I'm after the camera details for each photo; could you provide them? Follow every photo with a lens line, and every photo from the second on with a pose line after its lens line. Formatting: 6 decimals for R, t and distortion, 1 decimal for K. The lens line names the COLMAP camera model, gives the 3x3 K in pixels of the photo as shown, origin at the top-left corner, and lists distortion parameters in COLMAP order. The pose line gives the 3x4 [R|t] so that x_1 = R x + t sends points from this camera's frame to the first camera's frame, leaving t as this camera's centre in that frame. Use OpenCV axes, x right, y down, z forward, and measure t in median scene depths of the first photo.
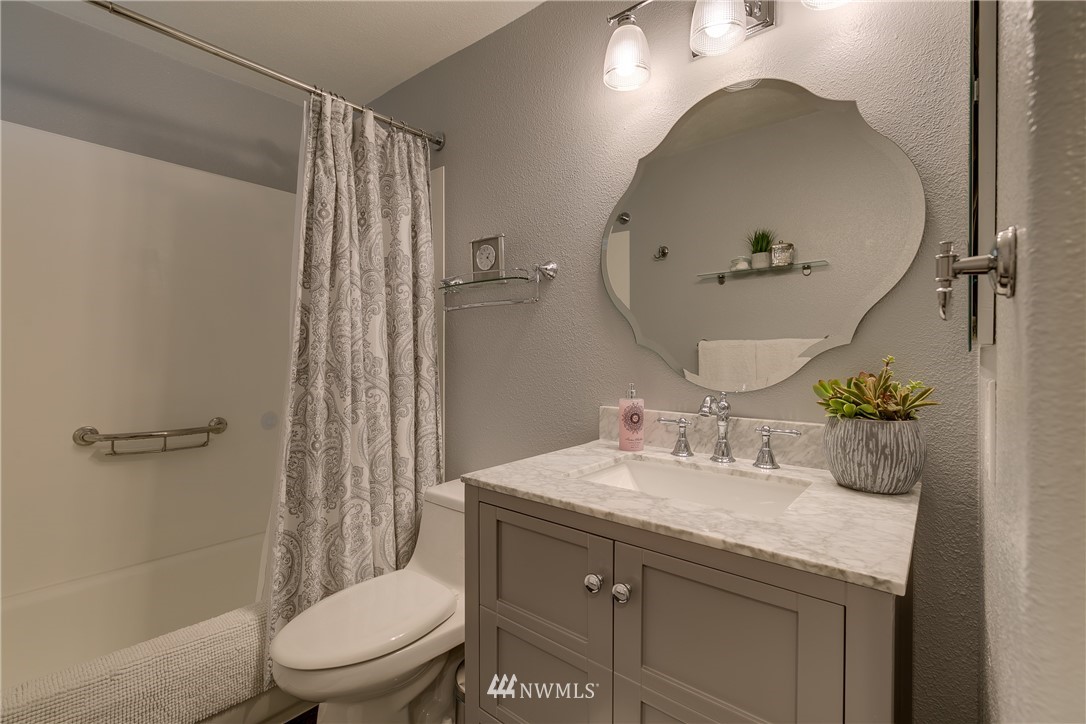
lens RADIAL K [[485.7, 0, 548.6], [0, 485.7, 364.9], [0, 0, 1]] dist [-0.003177, 0.001705]
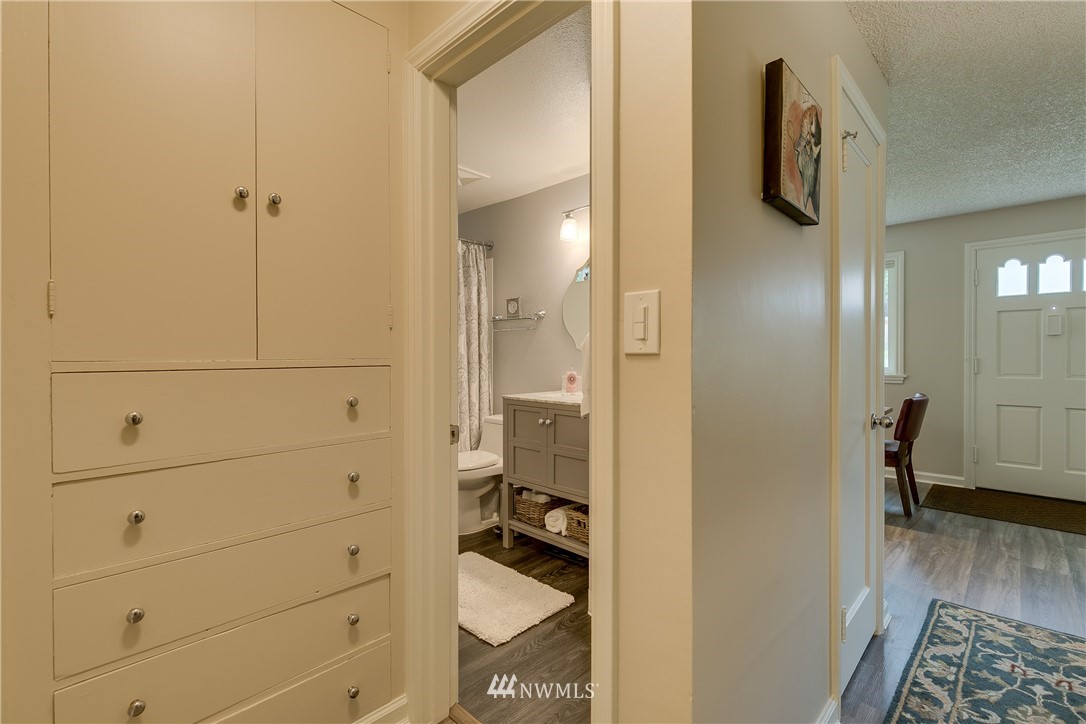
lens RADIAL K [[485.7, 0, 545.6], [0, 485.7, 361.9], [0, 0, 1]] dist [-0.003177, 0.001705]
pose [[0.996581, 0.000961, -0.082613, 0.179476], [-0.001267, 0.999993, -0.003655, 0.023791], [0.082609, 0.003747, 0.996575, -1.047483]]
